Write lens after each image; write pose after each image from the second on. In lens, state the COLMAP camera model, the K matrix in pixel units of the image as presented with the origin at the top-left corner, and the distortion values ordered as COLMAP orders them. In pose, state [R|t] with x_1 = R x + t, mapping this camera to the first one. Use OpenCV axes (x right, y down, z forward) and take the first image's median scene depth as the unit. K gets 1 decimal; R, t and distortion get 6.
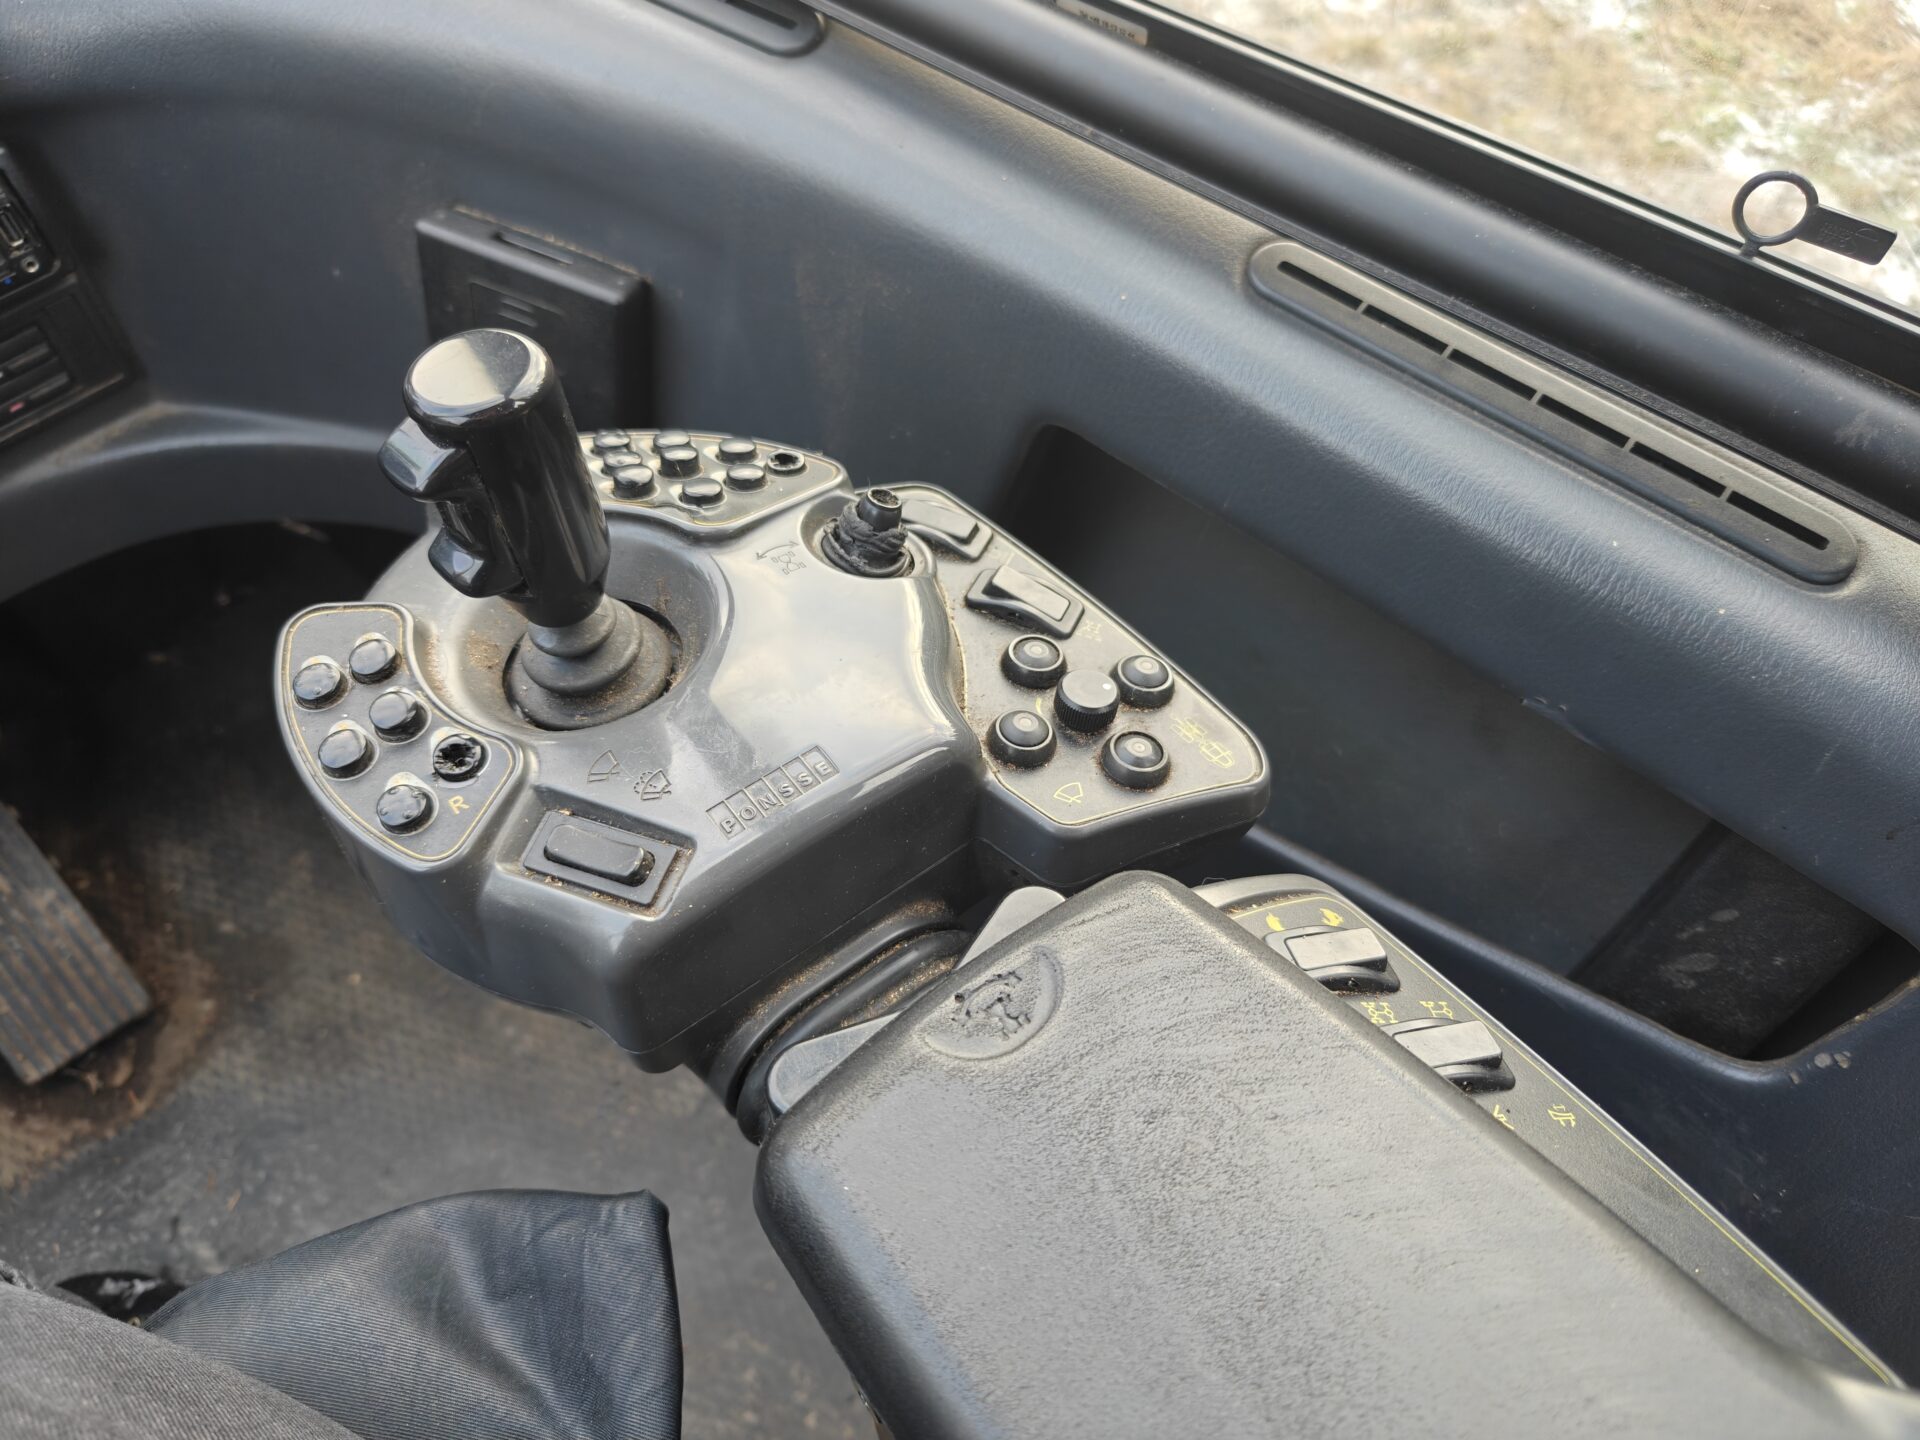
lens RADIAL K [[1326.6, 0, 946.4], [0, 1326.6, 737.3], [0, 0, 1]] dist [-0.009449, -0.006648]
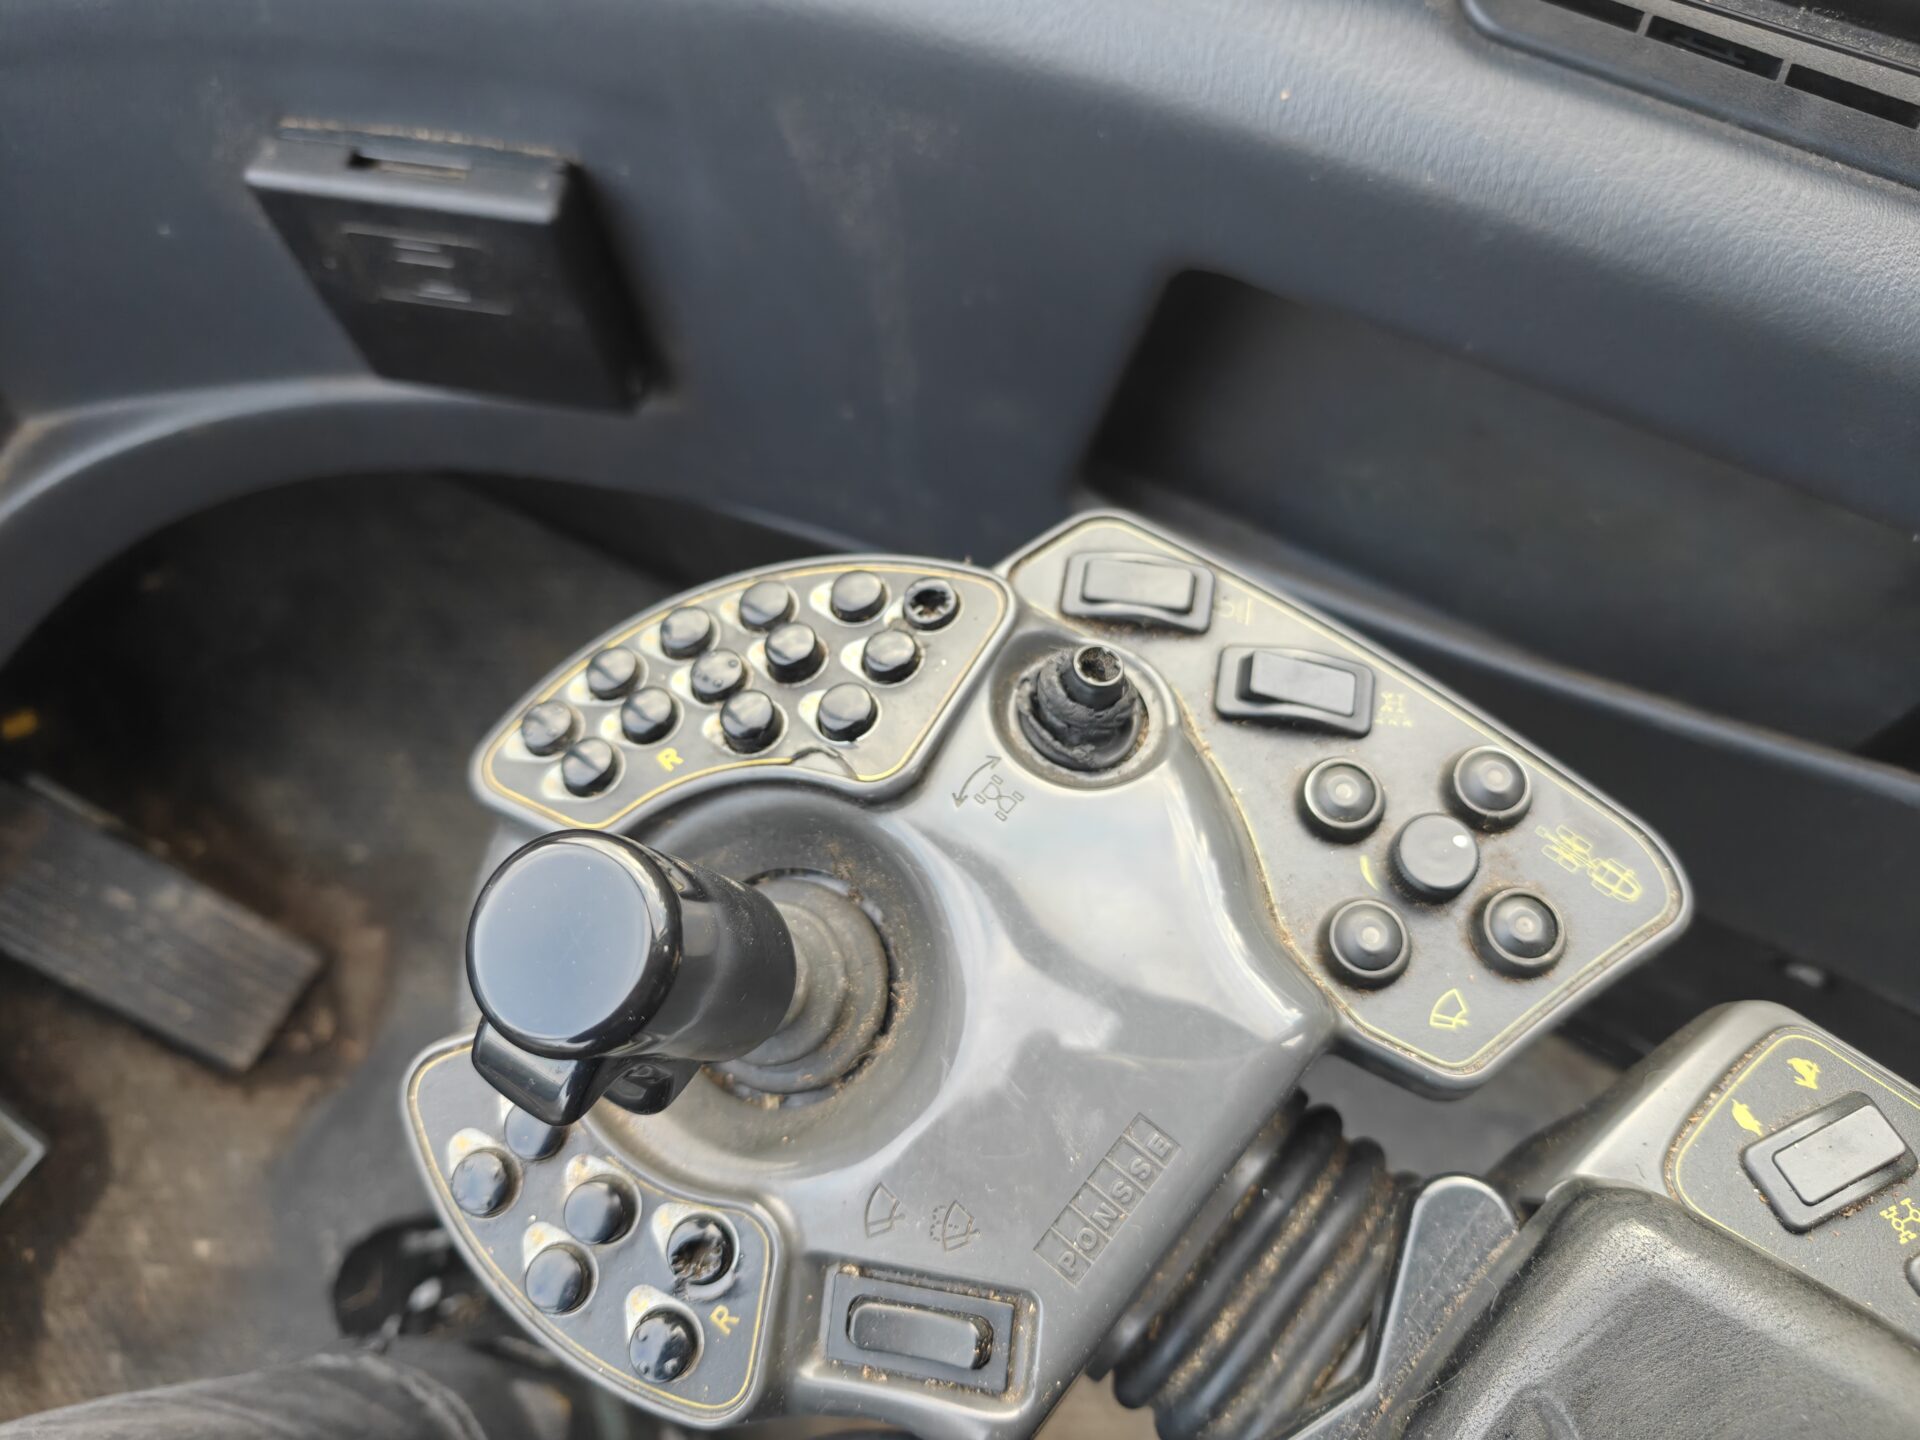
lens RADIAL K [[1332.4, 0, 961.4], [0, 1332.4, 732.9], [0, 0, 1]] dist [0.009859, -0.041995]
pose [[0.964190, -0.254117, -0.075914, -0.071361], [0.264362, 0.897957, 0.351833, -0.408038], [-0.021239, -0.359302, 0.932979, 0.319956]]
